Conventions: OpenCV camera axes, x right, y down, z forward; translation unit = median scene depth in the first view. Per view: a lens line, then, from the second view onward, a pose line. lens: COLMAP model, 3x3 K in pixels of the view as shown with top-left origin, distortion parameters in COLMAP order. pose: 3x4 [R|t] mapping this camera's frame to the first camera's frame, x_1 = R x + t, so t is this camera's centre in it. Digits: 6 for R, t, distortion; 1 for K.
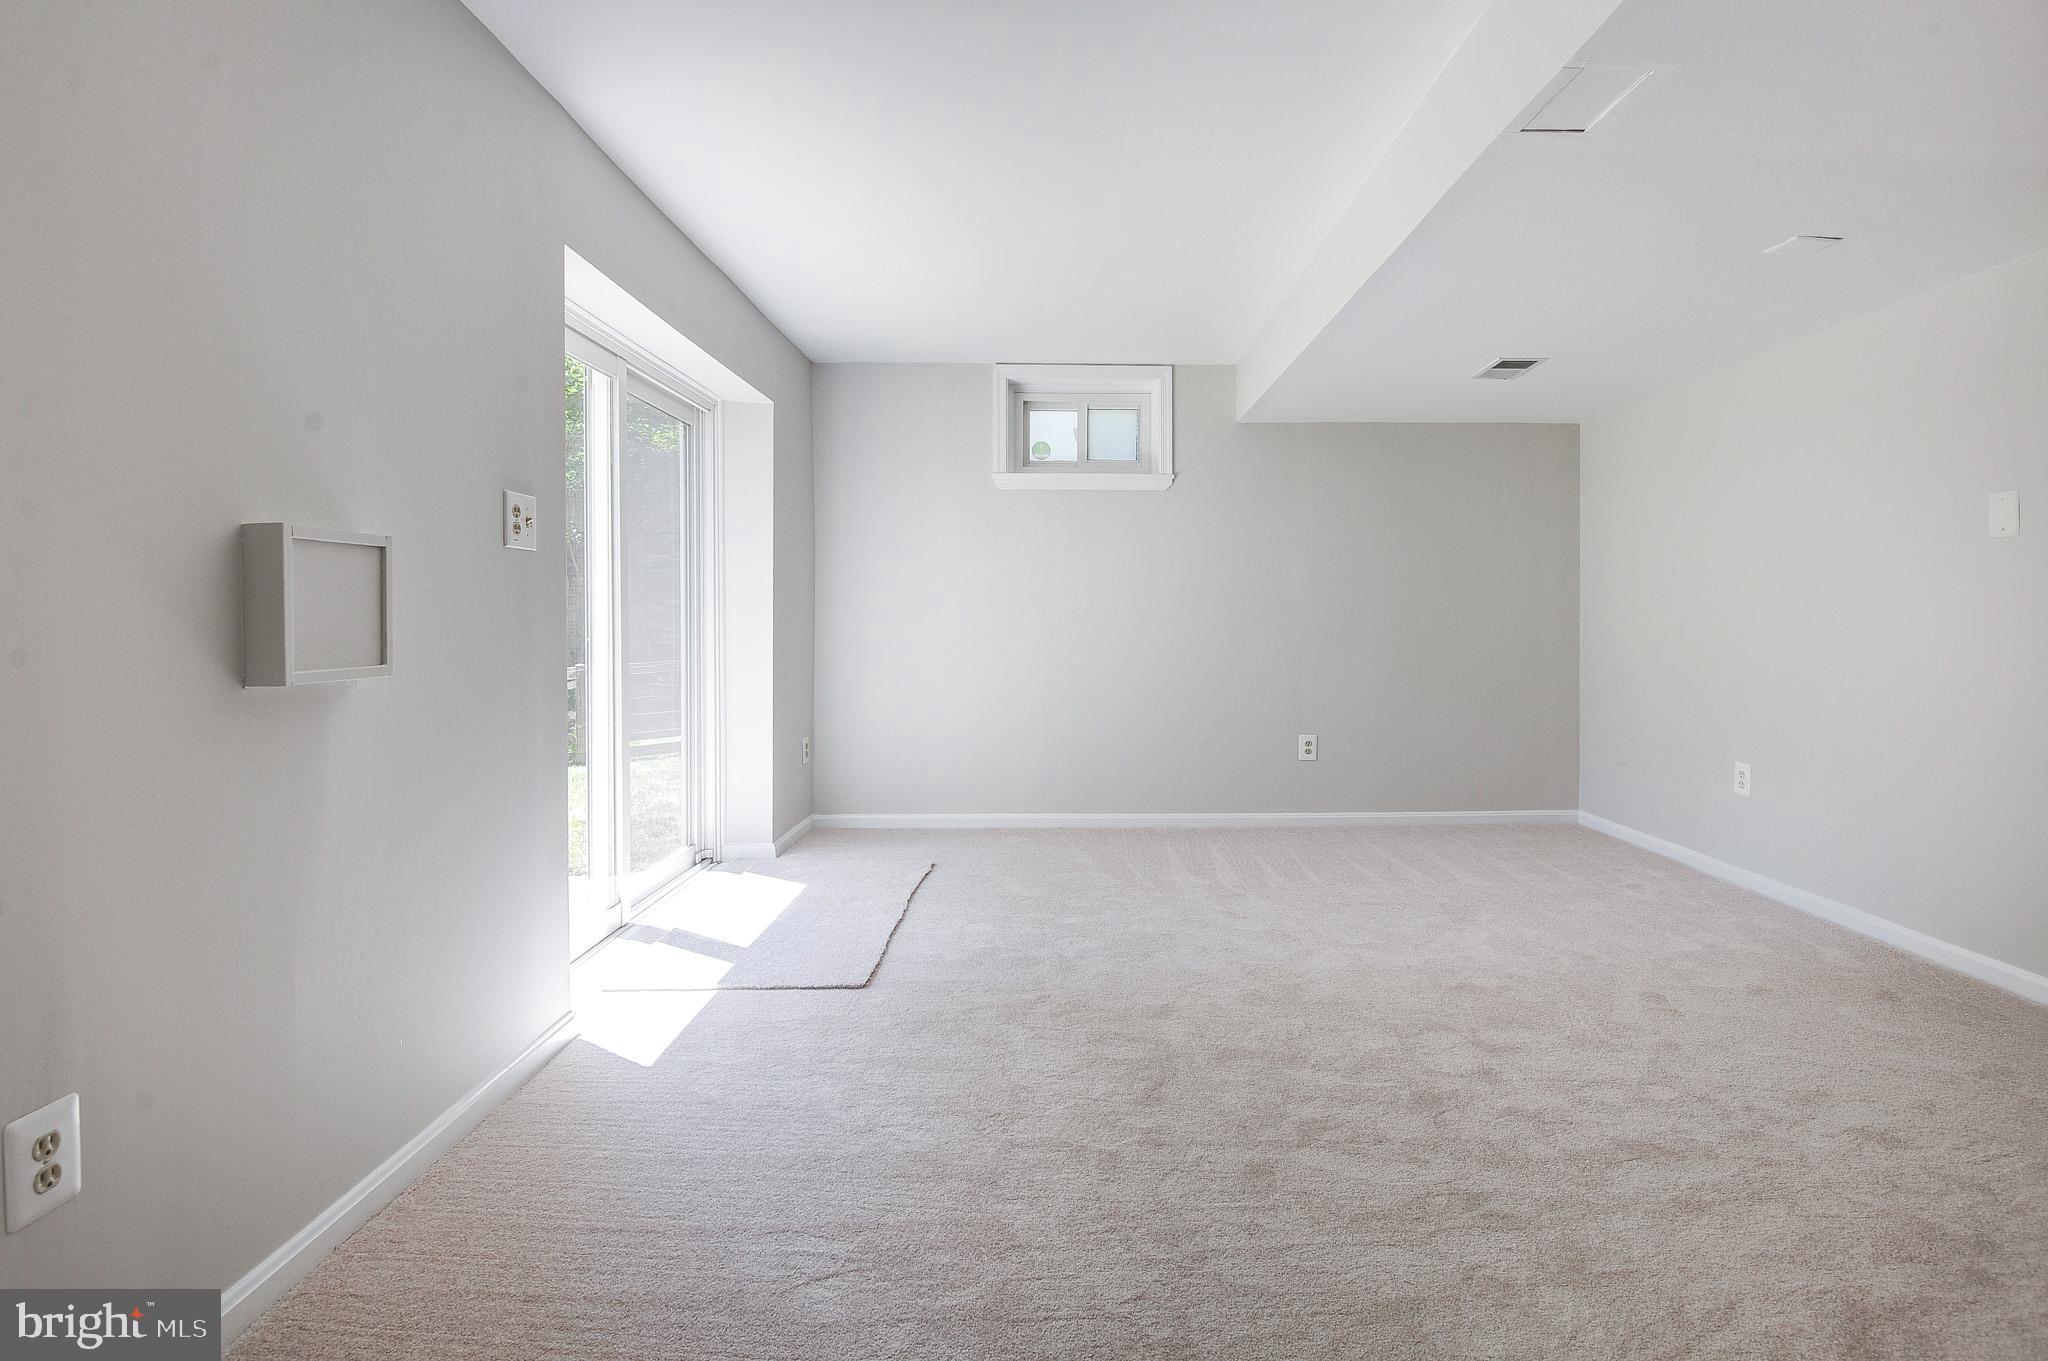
lens RADIAL K [[963.3, 0, 1028.0], [0, 963.3, 621.6], [0, 0, 1]] dist [-0.001136, -0.000472]
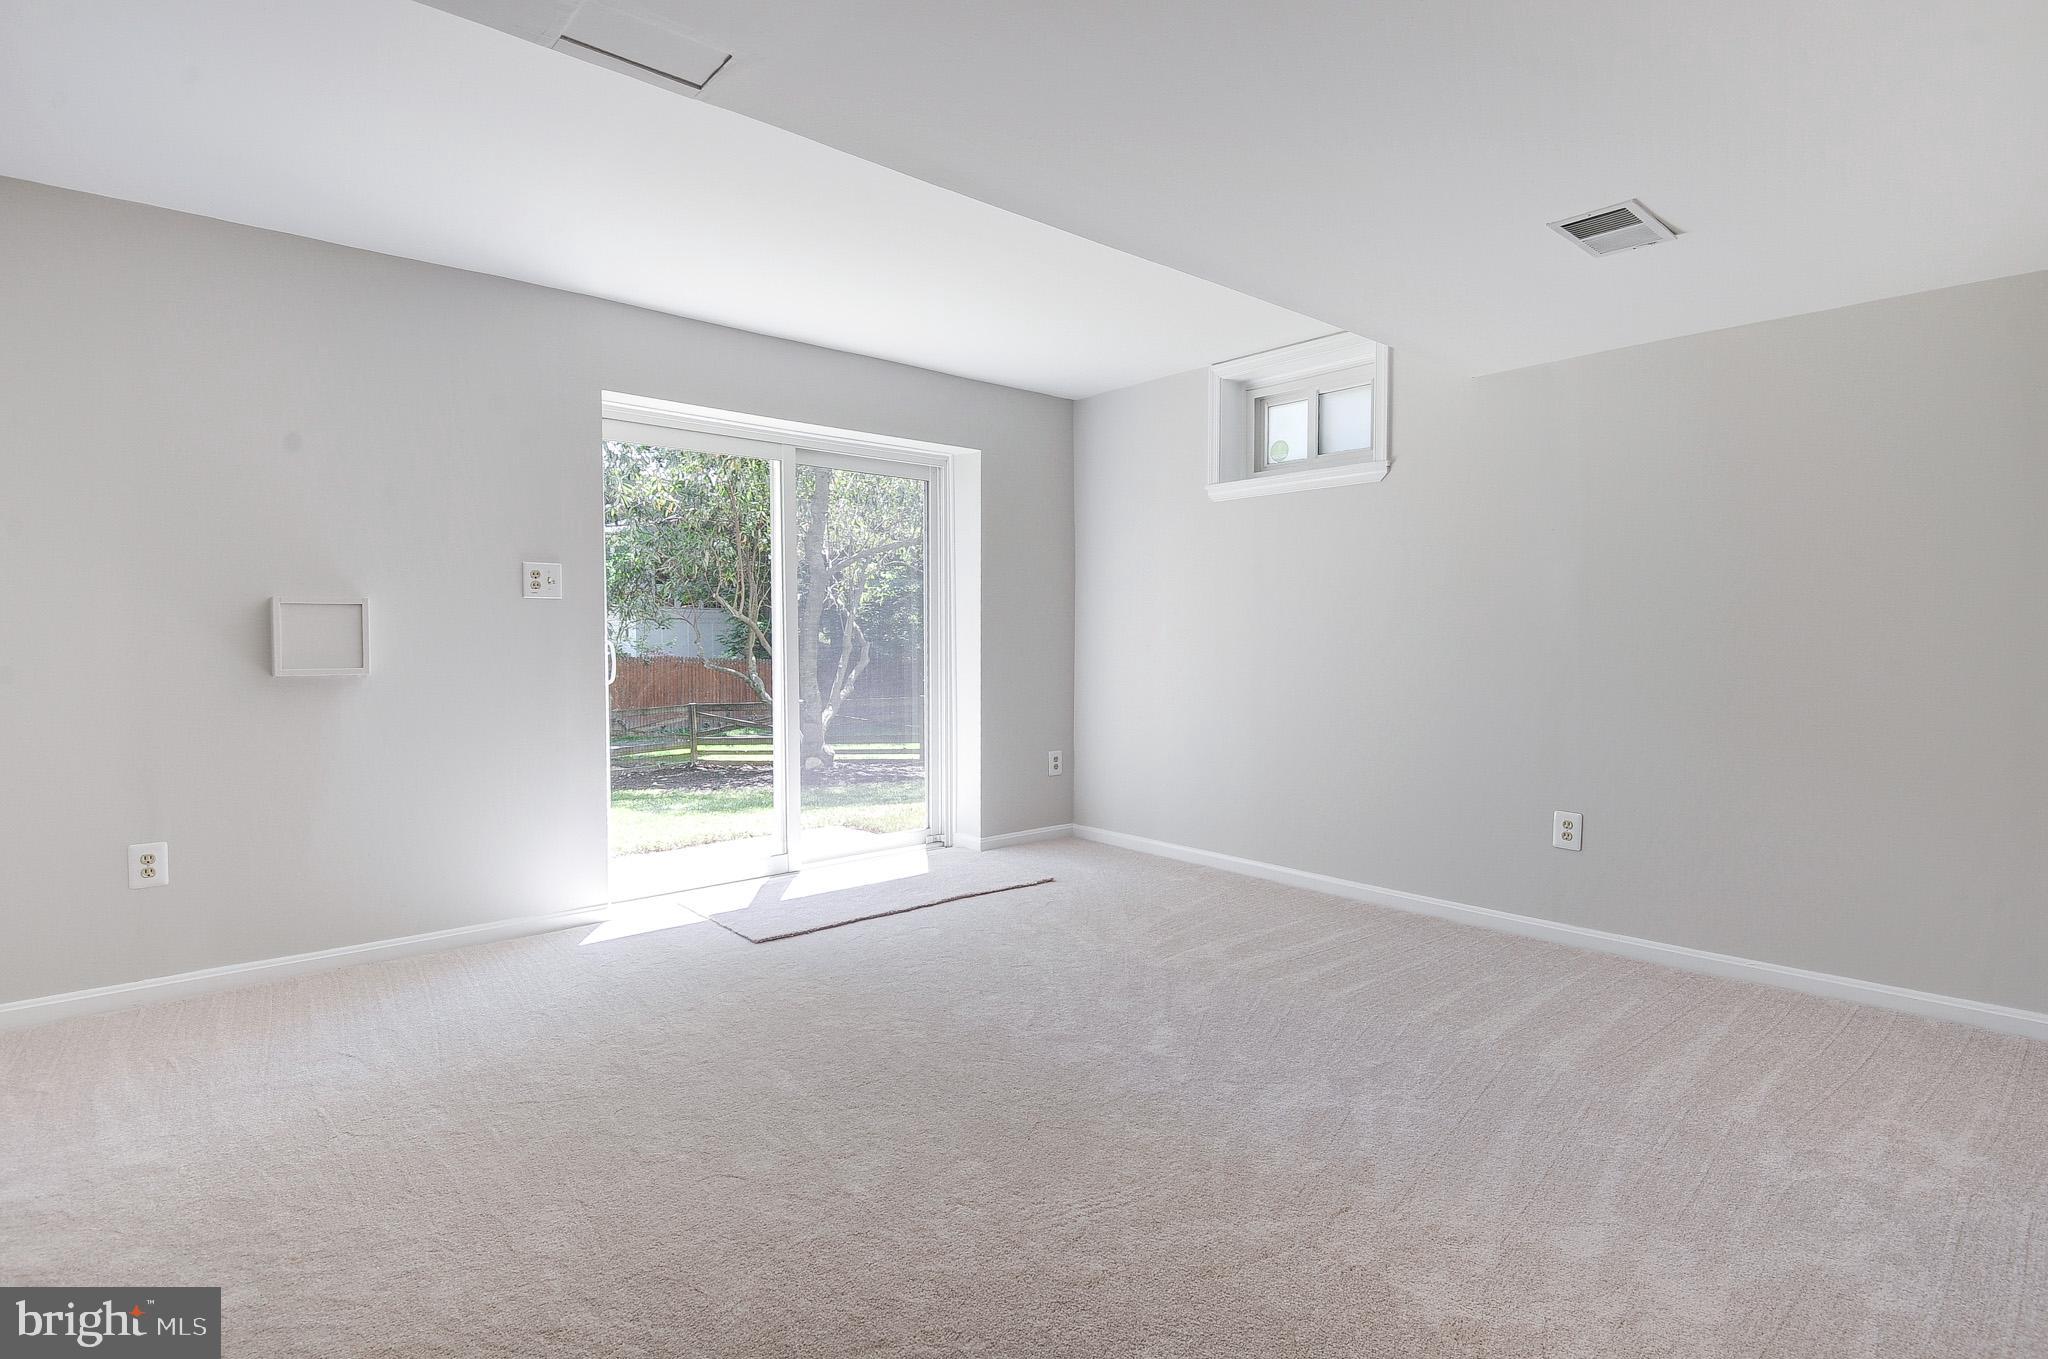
lens RADIAL K [[978.0, 0, 1024.0], [0, 978.0, 652.2], [0, 0, 1]] dist [0.001753, 0.000359]
pose [[0.663874, 0.011761, -0.747752, 0.555213], [-0.003308, 0.999913, 0.012790, -0.004551], [0.747837, -0.006018, 0.663855, 0.244293]]
